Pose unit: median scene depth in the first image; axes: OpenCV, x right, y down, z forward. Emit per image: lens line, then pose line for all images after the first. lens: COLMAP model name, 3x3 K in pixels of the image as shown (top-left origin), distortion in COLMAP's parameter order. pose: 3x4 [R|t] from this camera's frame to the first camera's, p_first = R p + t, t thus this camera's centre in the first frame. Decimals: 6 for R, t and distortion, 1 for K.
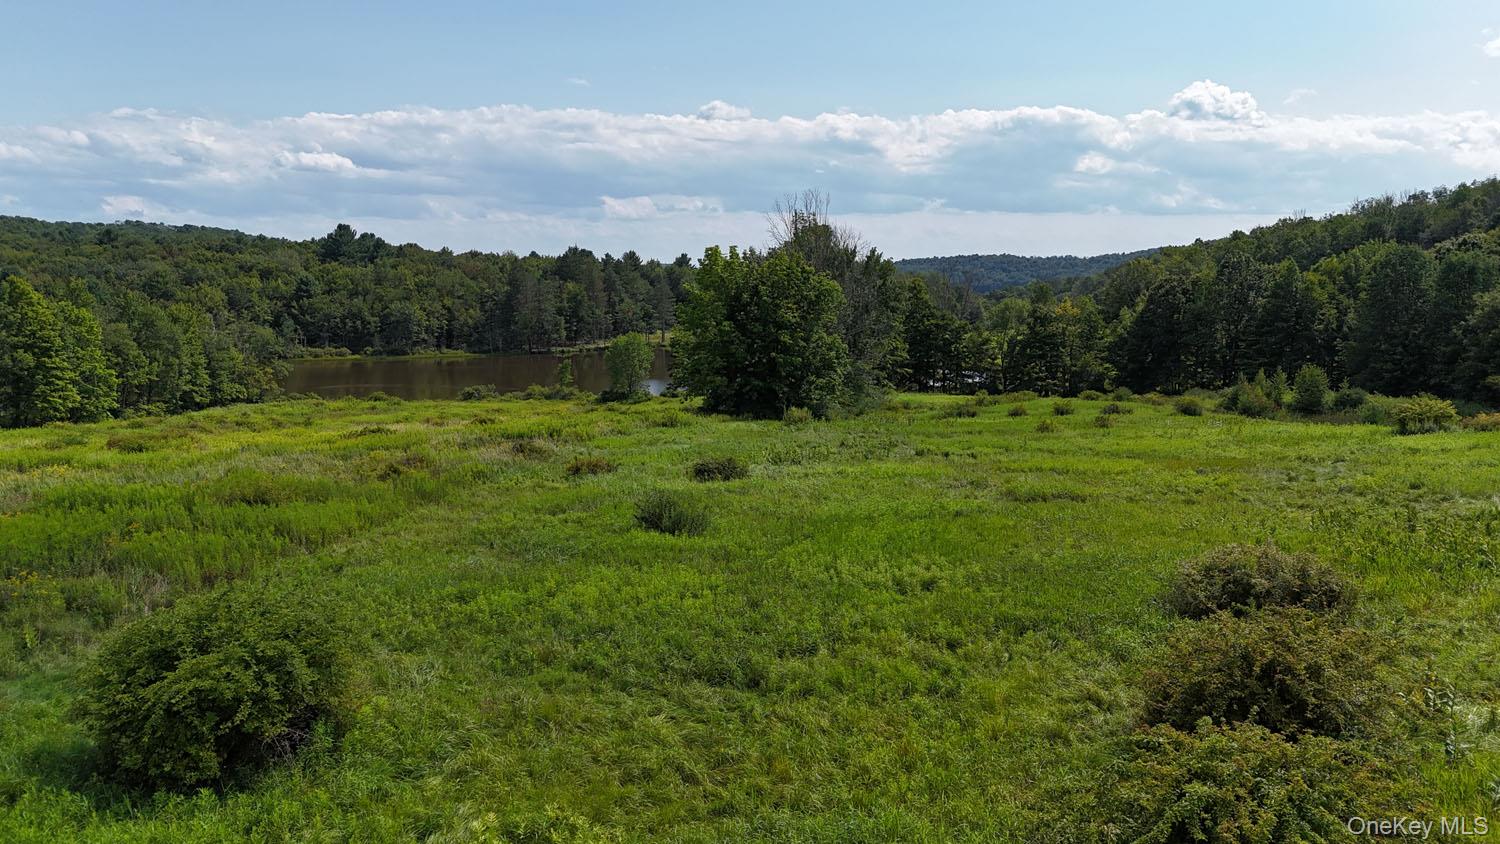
lens RADIAL K [[1103.6, 0, 748.0], [0, 1103.6, 423.0], [0, 0, 1]] dist [0.080988, -0.077008]
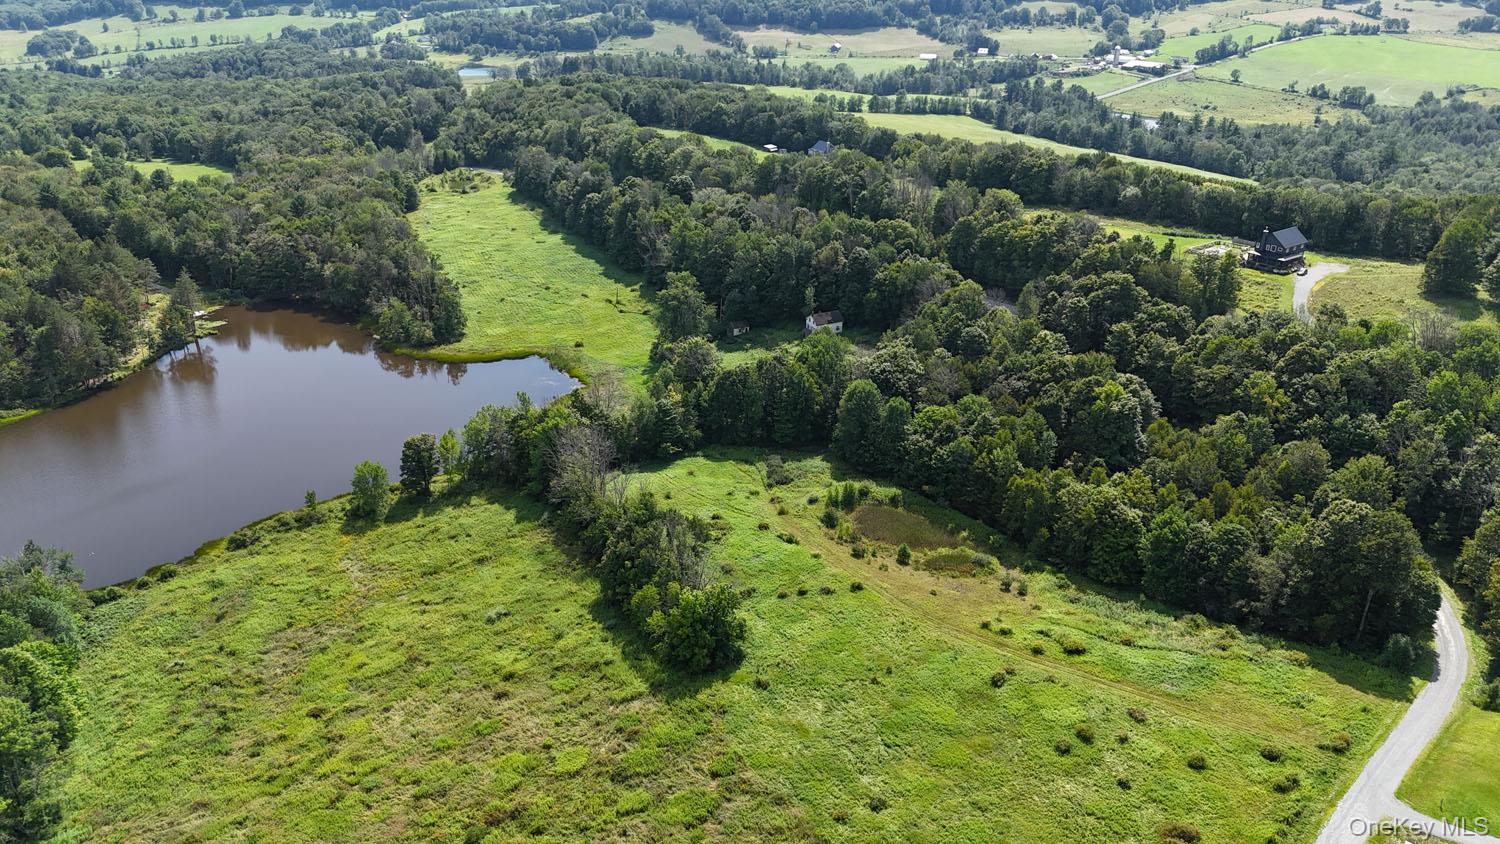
lens RADIAL K [[1103.6, 0, 751.4], [0, 1103.6, 415.4], [0, 0, 1]] dist [0.080988, -0.077008]
pose [[0.803577, -0.234091, 0.547235, -0.287495], [0.070013, 0.950204, 0.303661, -0.321568], [-0.591069, -0.205702, 0.779951, -0.173175]]
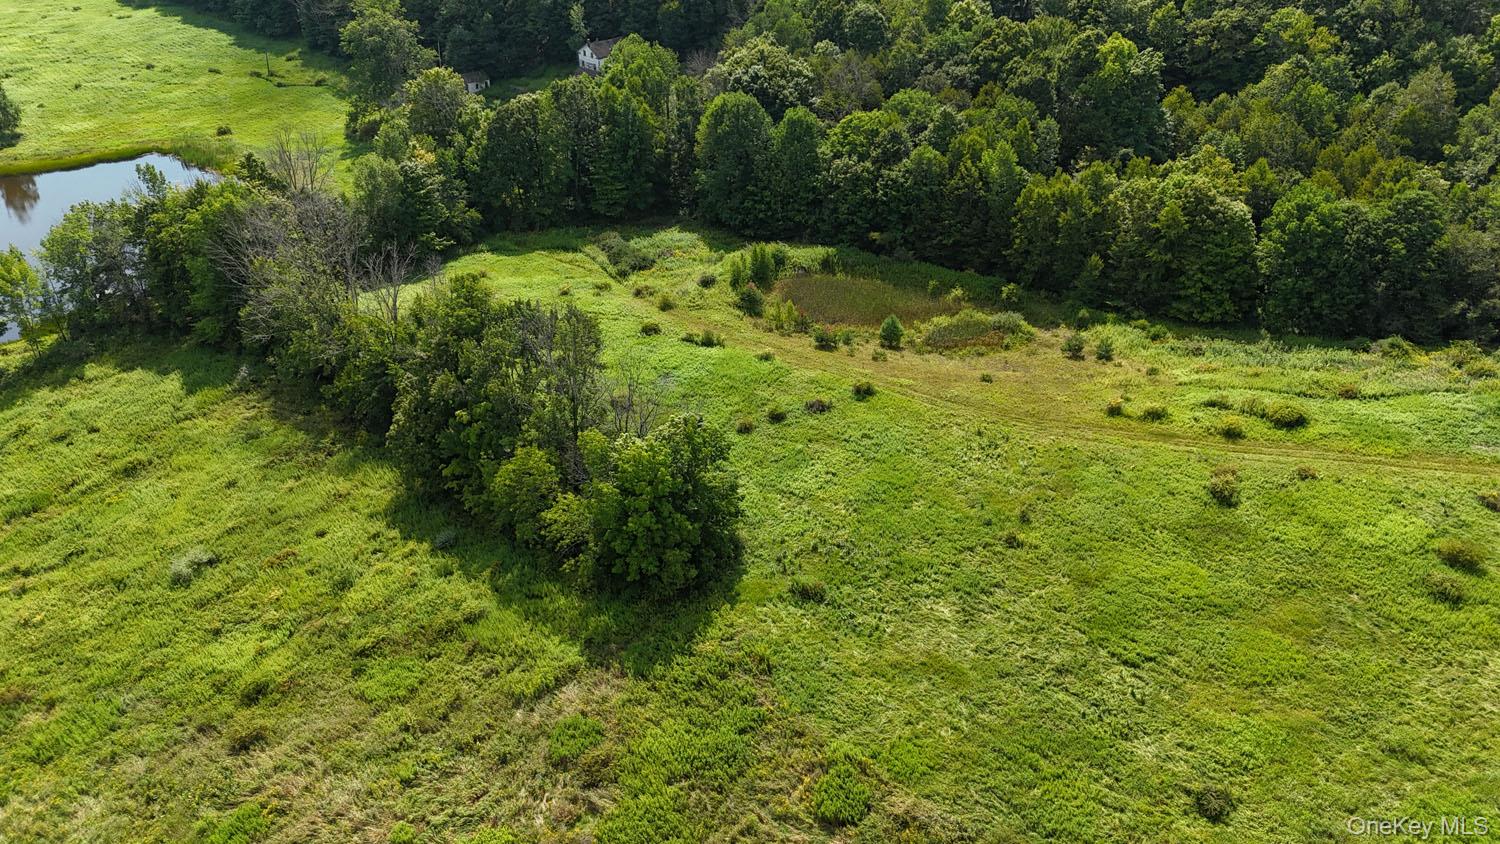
lens RADIAL K [[1103.6, 0, 750.0], [0, 1103.6, 415.7], [0, 0, 1]] dist [0.080988, -0.077008]
pose [[0.573589, -0.421248, 0.702528, -0.187380], [0.107071, 0.888836, 0.445541, -0.178015], [-0.812115, -0.180337, 0.554930, 0.117784]]
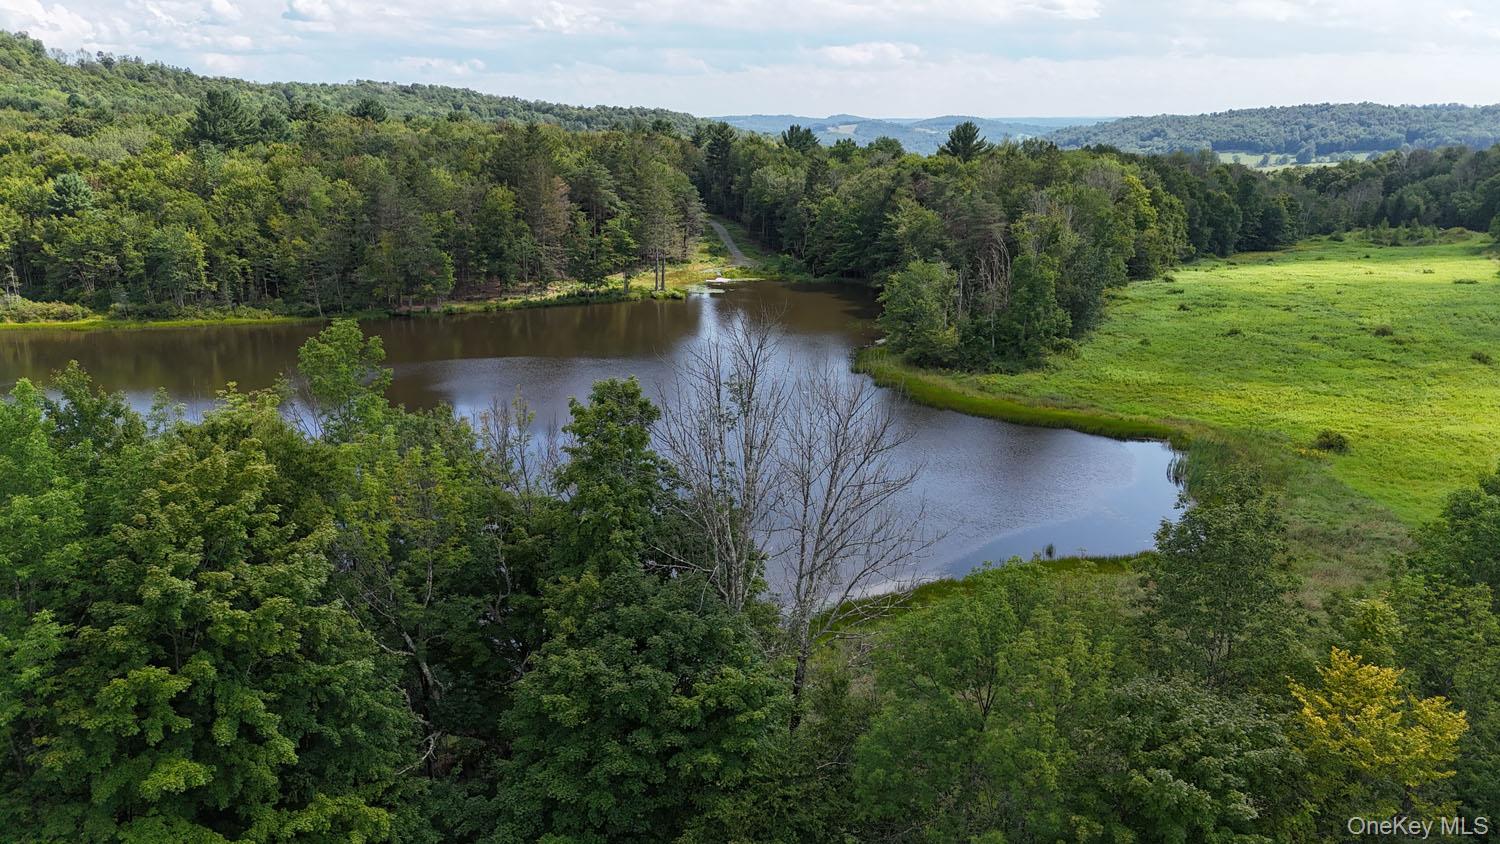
lens RADIAL K [[1103.6, 0, 748.1], [0, 1103.6, 402.8], [0, 0, 1]] dist [0.080988, -0.077008]
pose [[0.964698, 0.062417, -0.255854, 0.142655], [-0.033911, 0.992861, 0.114352, -0.093602], [0.261165, -0.101639, 0.959928, 0.492908]]
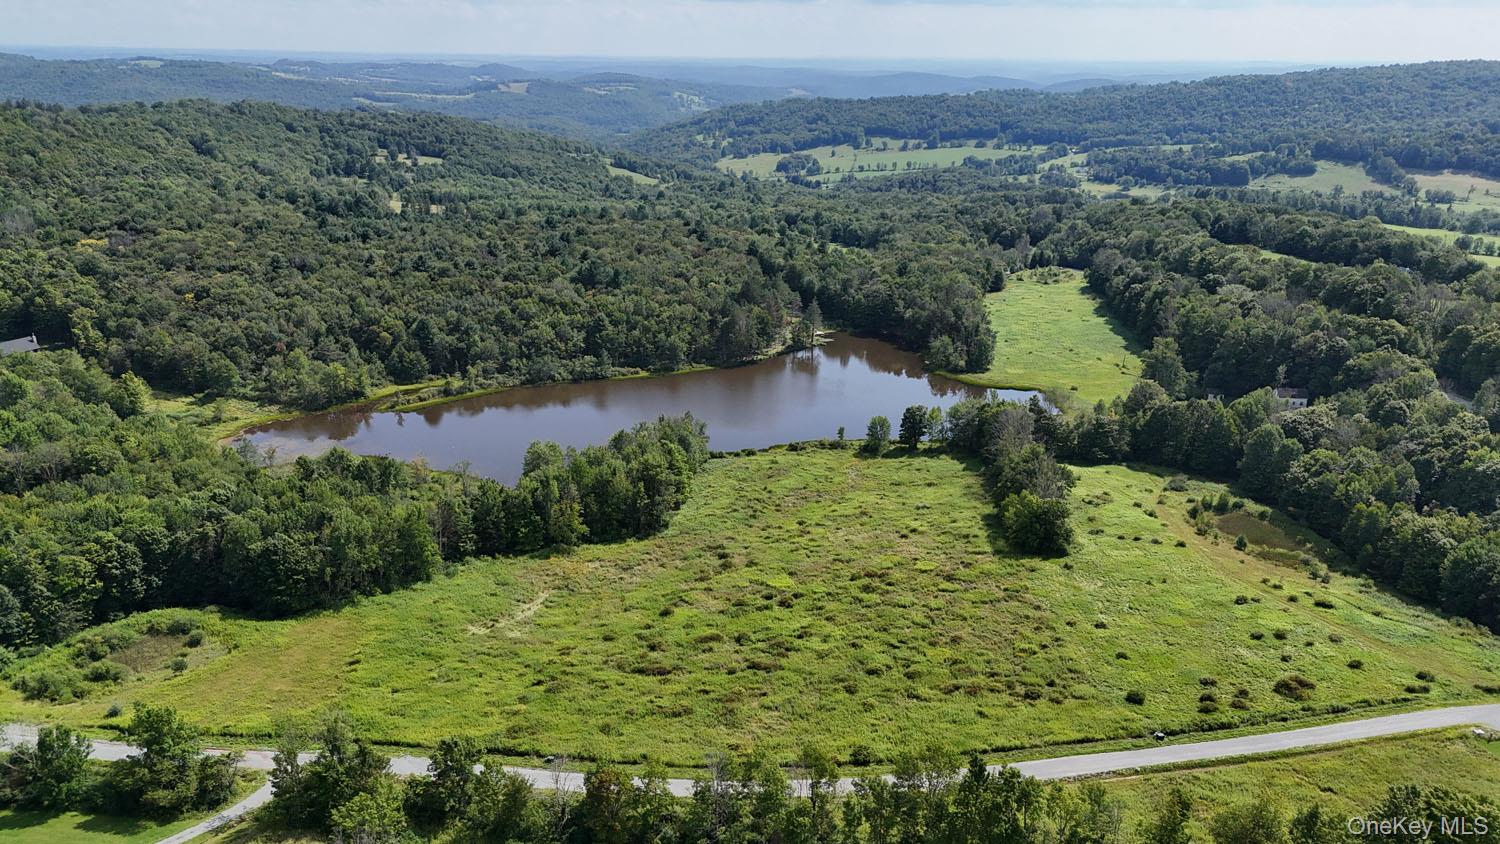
lens RADIAL K [[1103.6, 0, 746.8], [0, 1103.6, 422.5], [0, 0, 1]] dist [0.080988, -0.077008]
pose [[0.998415, -0.007837, 0.055736, -0.286545], [-0.002292, 0.983775, 0.179391, -0.266236], [-0.056237, -0.179234, 0.982198, -0.557347]]
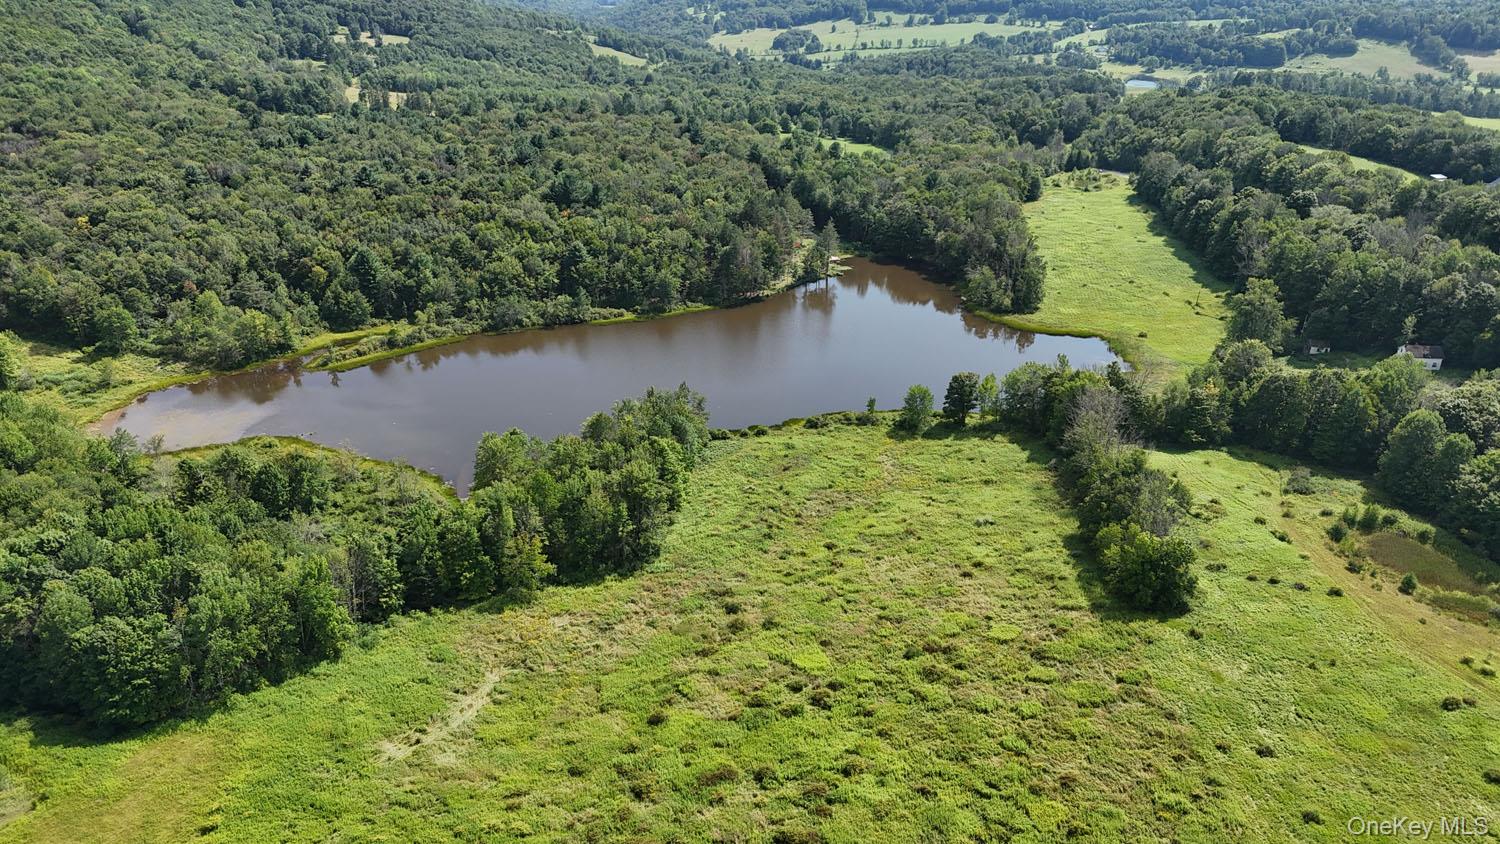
lens RADIAL K [[1103.6, 0, 747.5], [0, 1103.6, 418.4], [0, 0, 1]] dist [0.080988, -0.077008]
pose [[0.997957, -0.015498, 0.061975, -0.287600], [-0.002347, 0.960578, 0.278001, -0.301792], [-0.063841, -0.277578, 0.958579, -0.311202]]
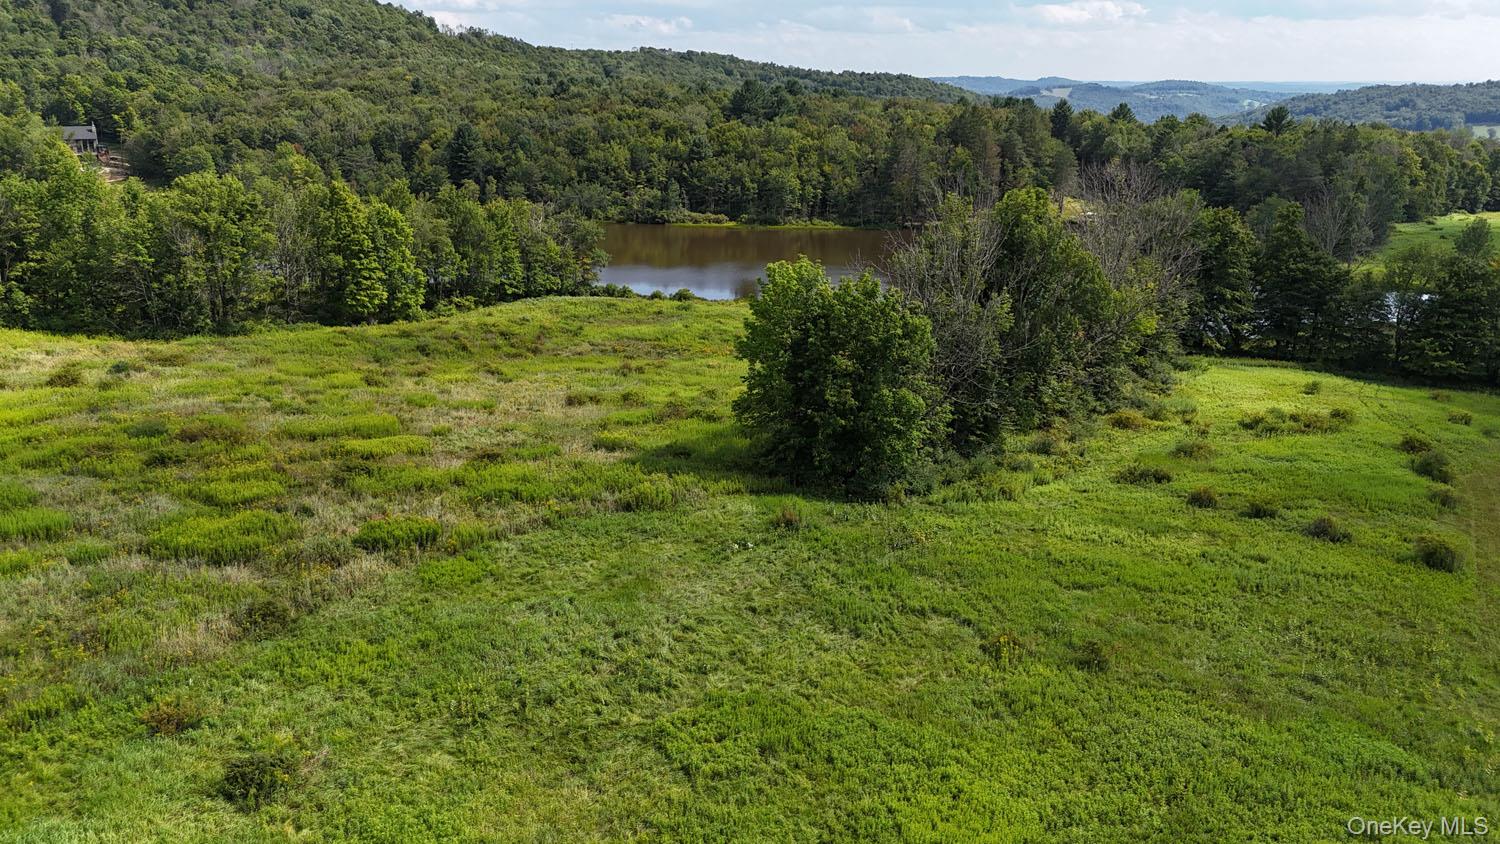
lens RADIAL K [[1103.6, 0, 747.2], [0, 1103.6, 421.9], [0, 0, 1]] dist [0.080988, -0.077008]
pose [[0.907343, 0.134538, -0.398281, 0.085212], [-0.070472, 0.982678, 0.171398, -0.054223], [0.414441, -0.127449, 0.901108, 0.071222]]
